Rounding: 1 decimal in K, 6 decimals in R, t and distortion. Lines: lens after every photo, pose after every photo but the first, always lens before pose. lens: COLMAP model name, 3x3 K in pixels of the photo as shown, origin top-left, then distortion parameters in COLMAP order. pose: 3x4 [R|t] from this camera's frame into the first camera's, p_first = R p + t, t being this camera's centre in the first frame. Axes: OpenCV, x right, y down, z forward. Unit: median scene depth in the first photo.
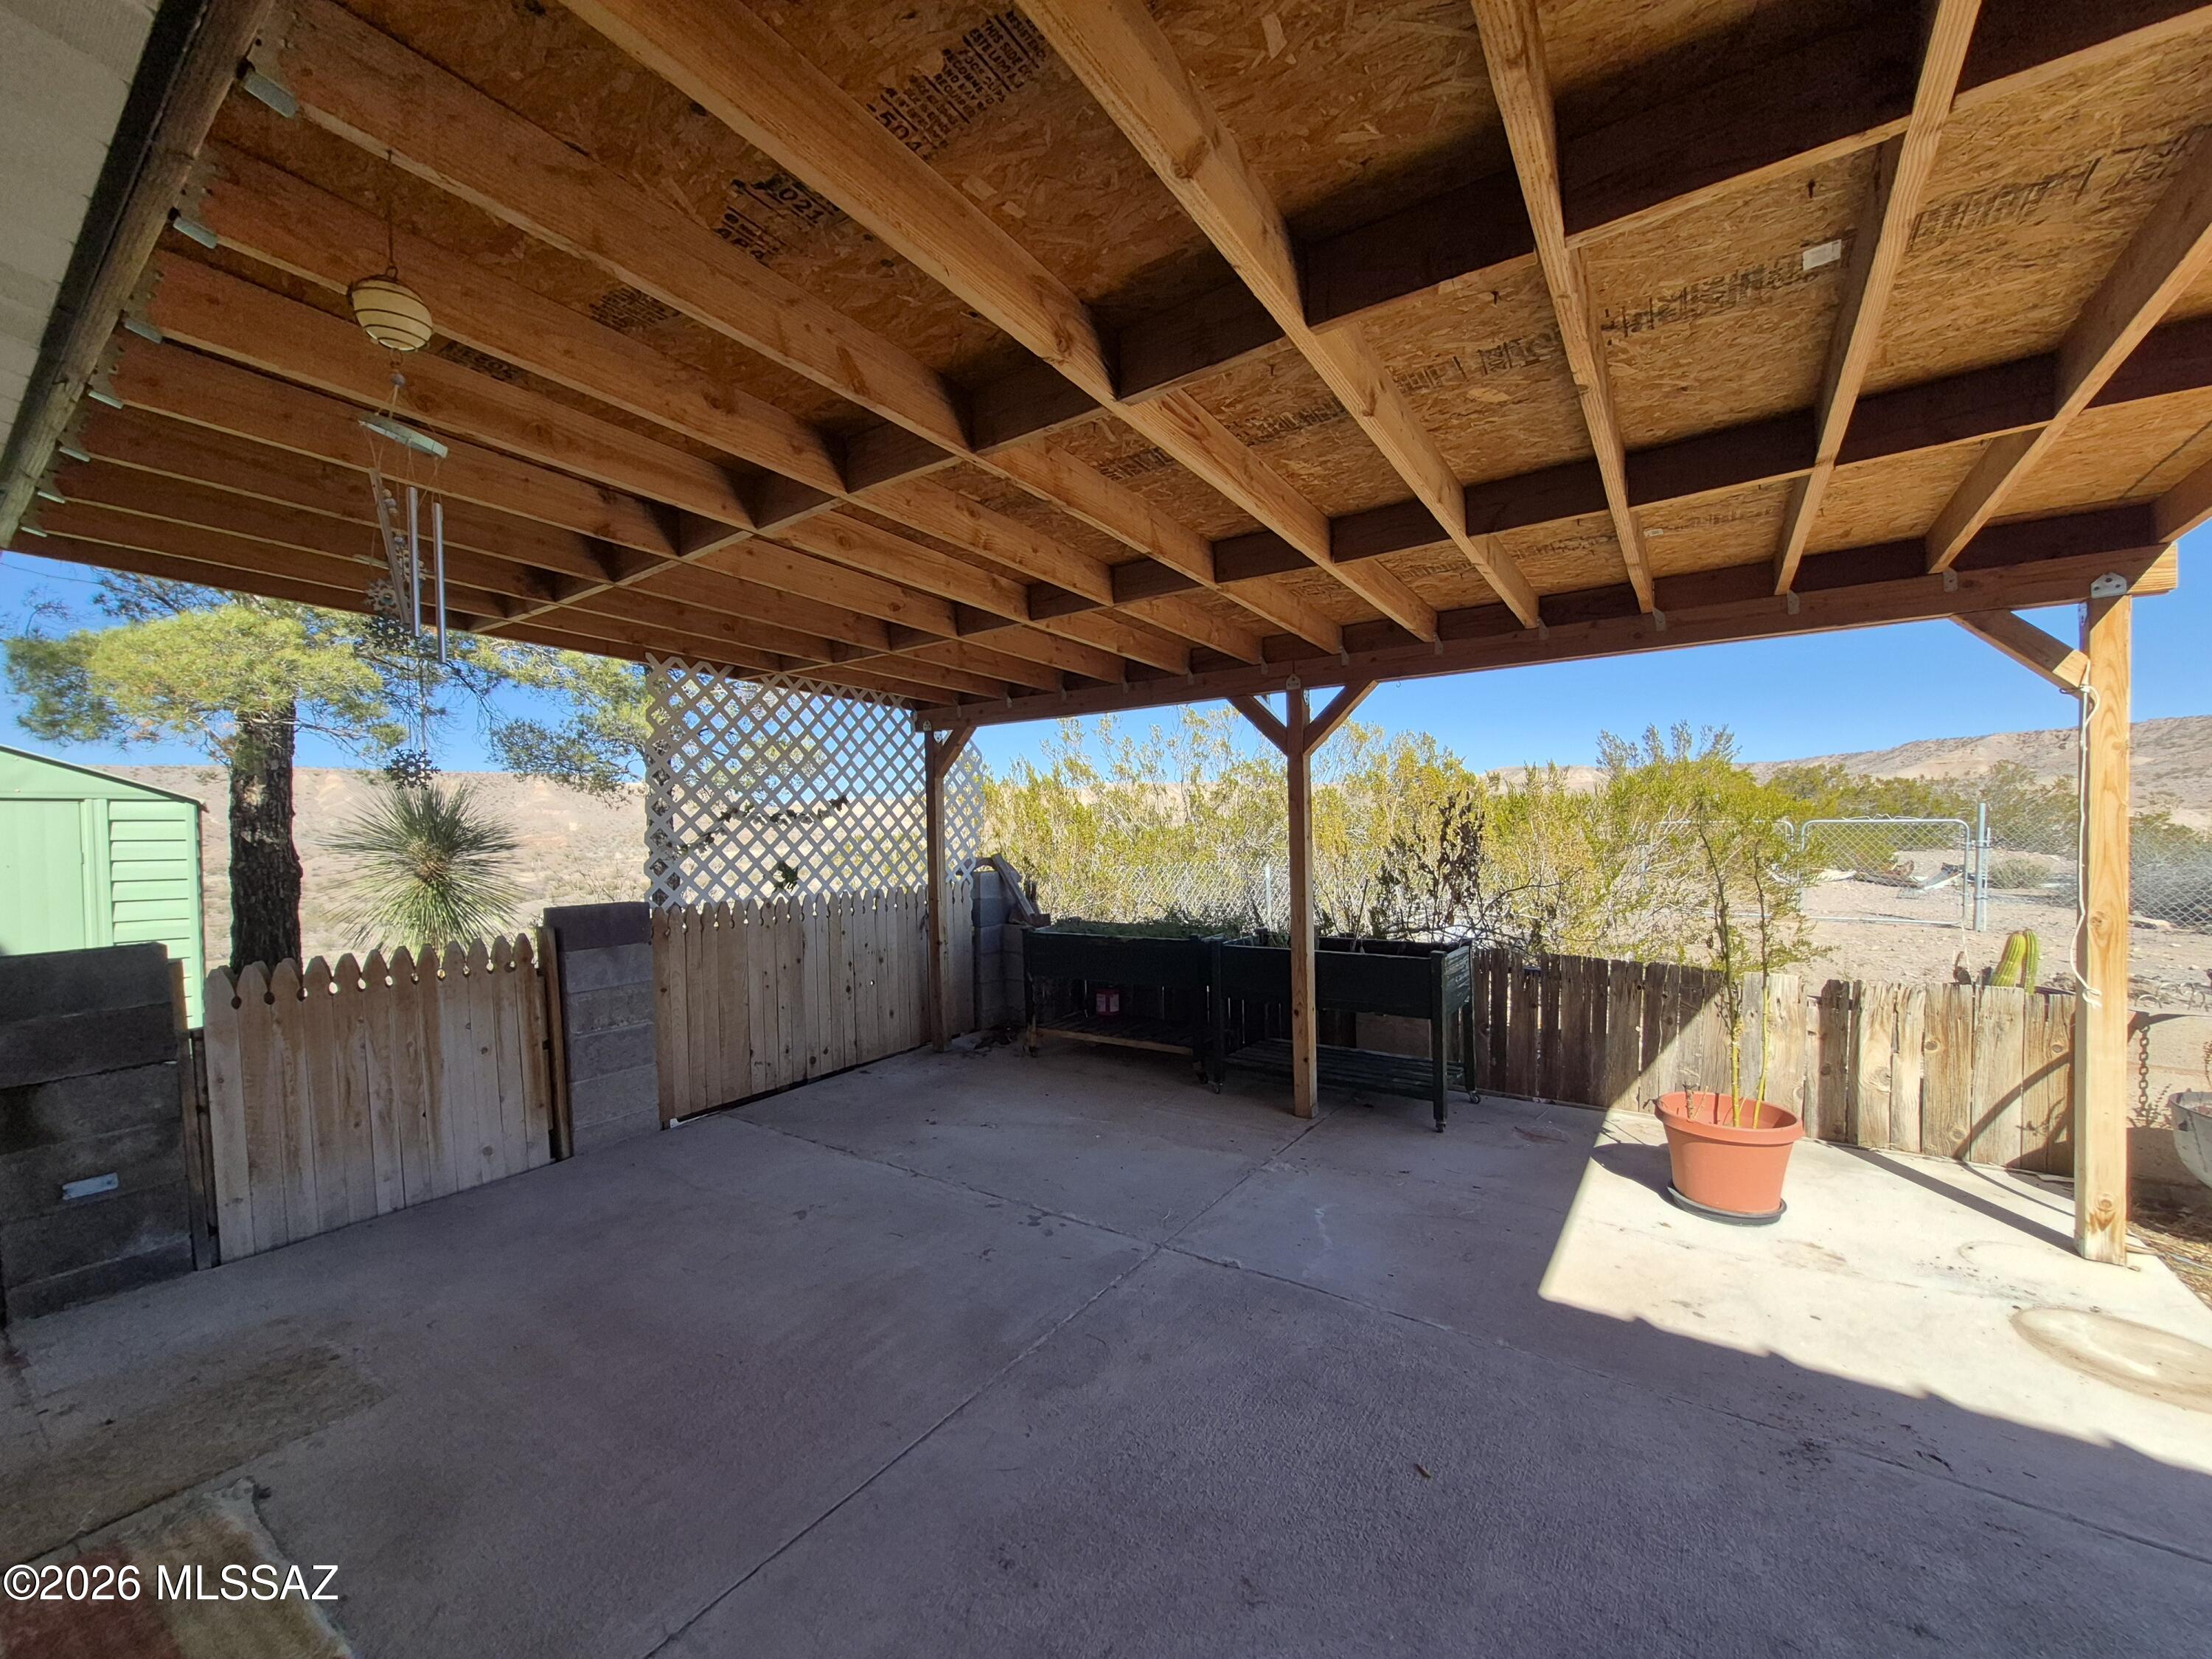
lens RADIAL K [[876.8, 0, 1103.2], [0, 876.8, 849.6], [0, 0, 1]] dist [0.006836, -0.001601]
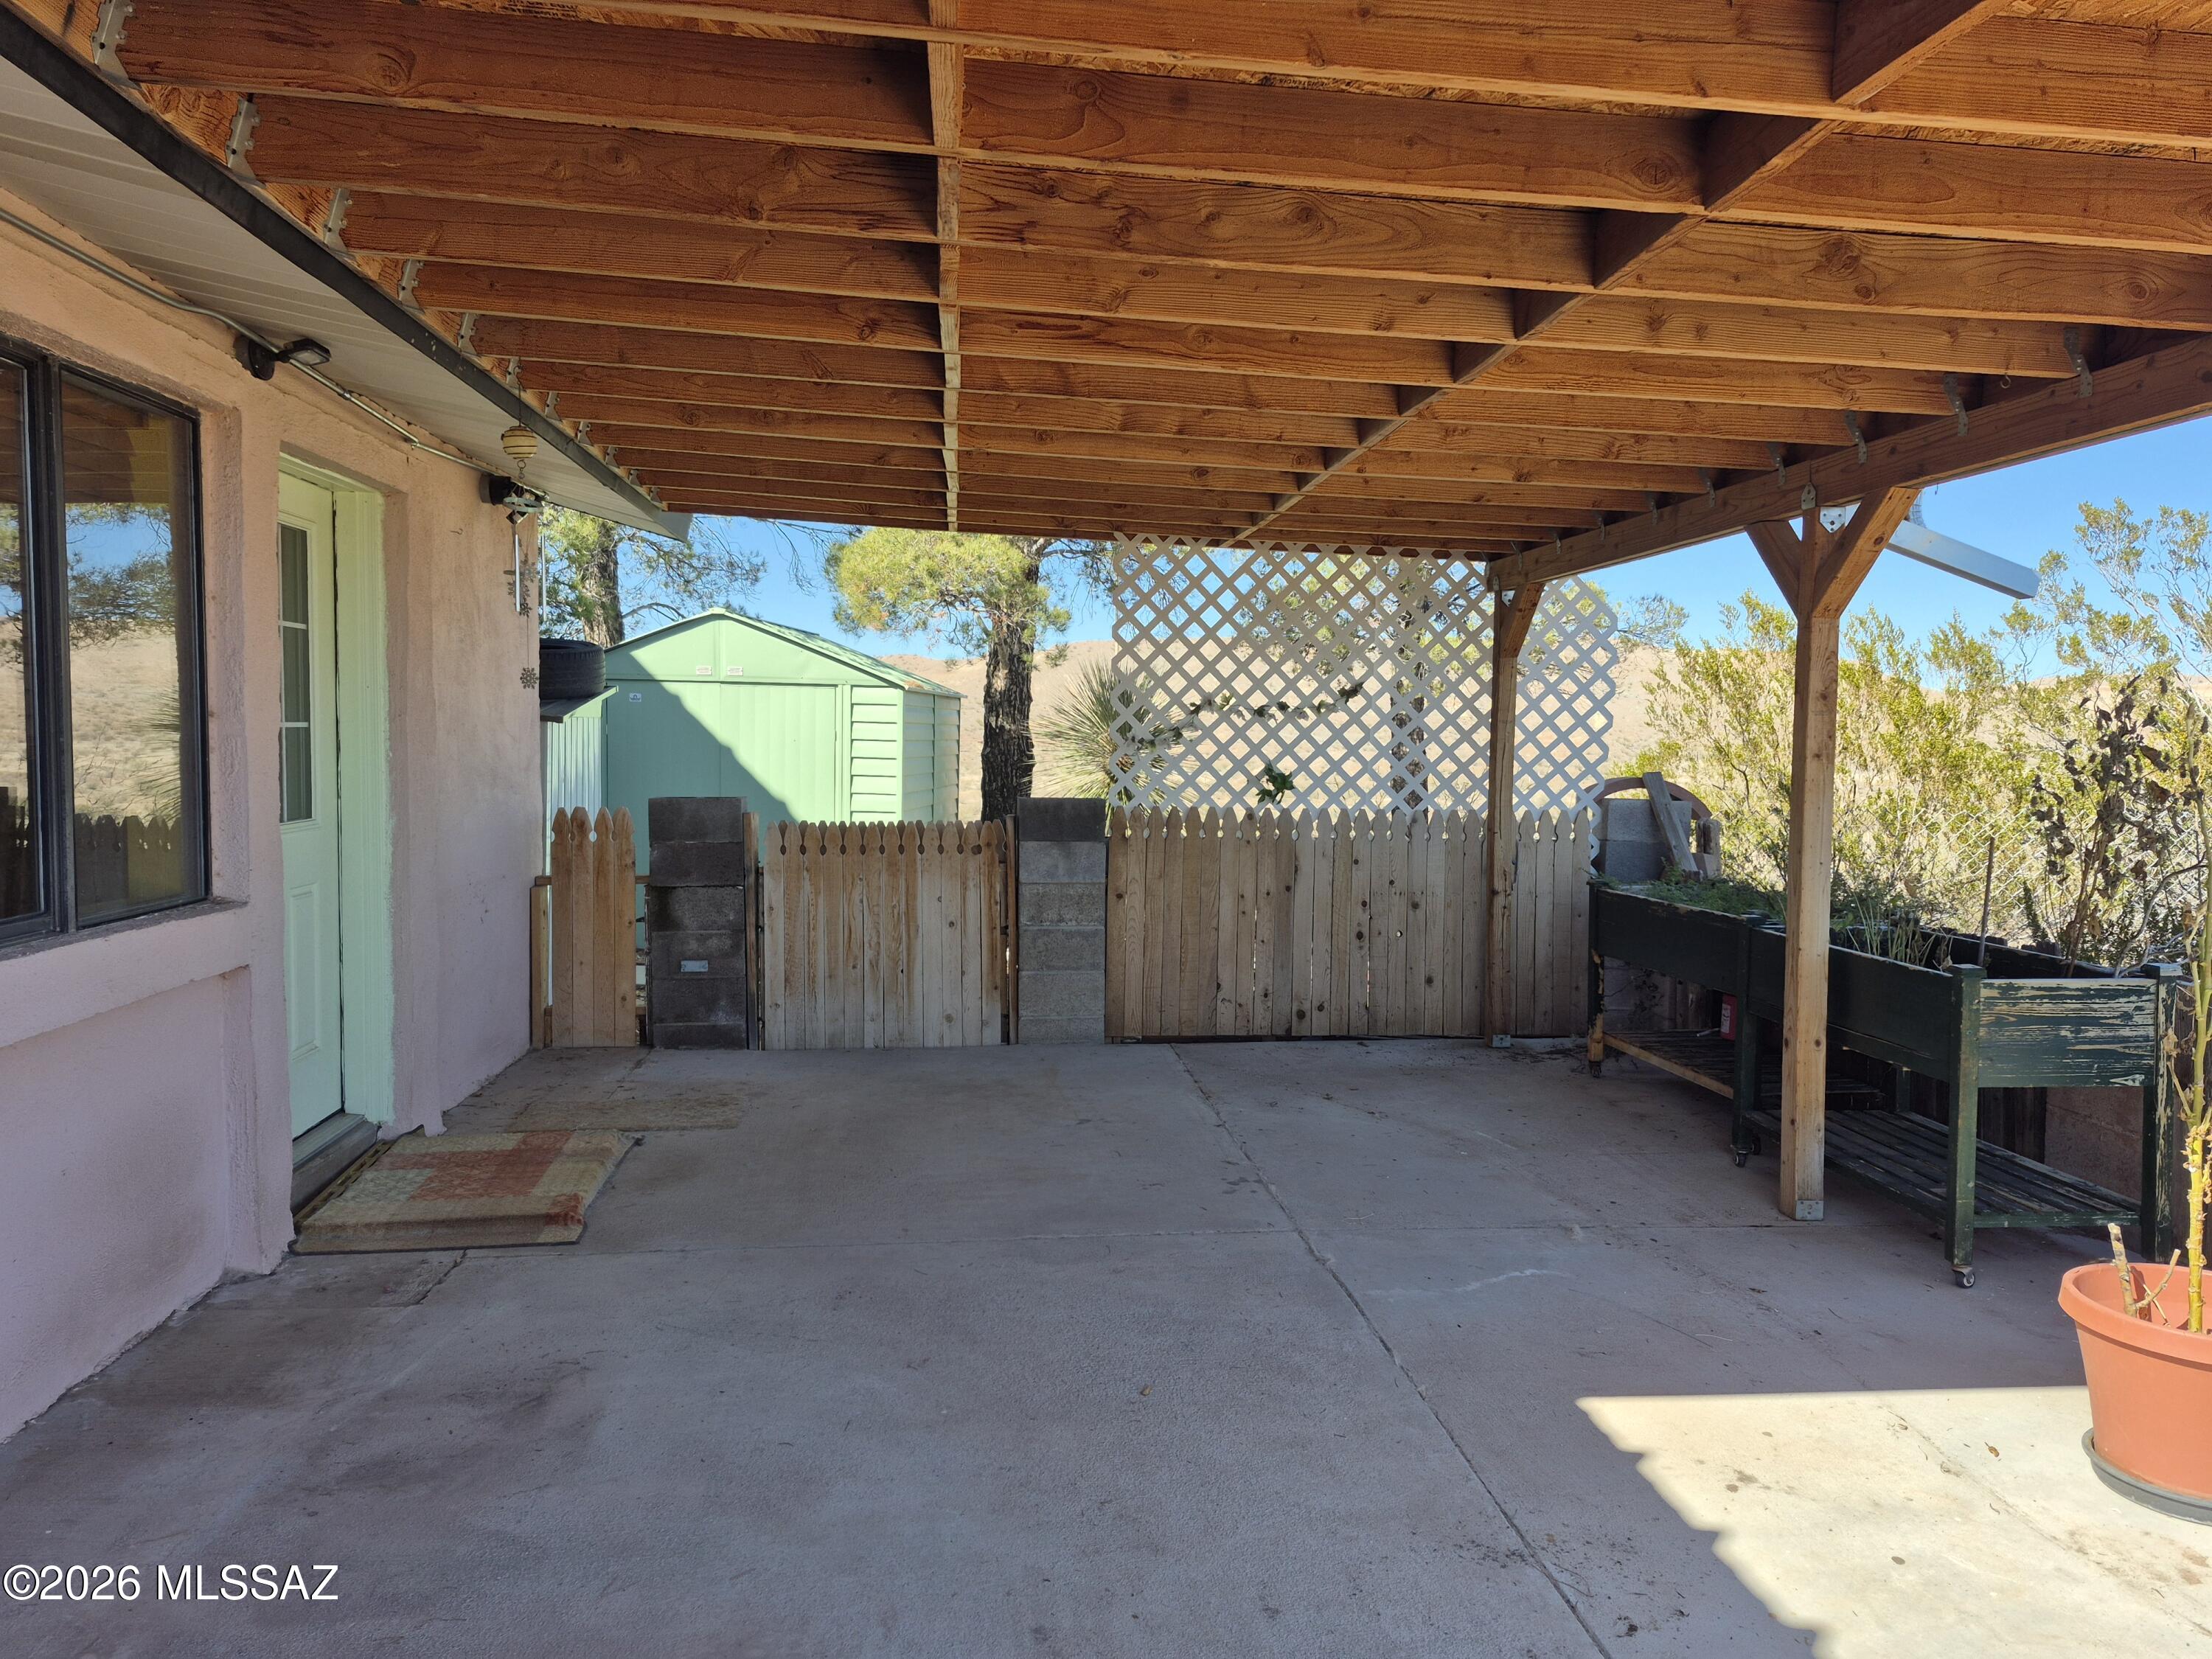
lens RADIAL K [[1536.2, 0, 1107.9], [0, 1536.2, 830.1], [0, 0, 1]] dist [0.078793, -0.005383]
pose [[0.654436, 0.075519, -0.752337, 0.656263], [-0.046046, 0.997134, 0.060037, -0.005218], [0.754714, -0.004648, 0.656037, -0.064043]]
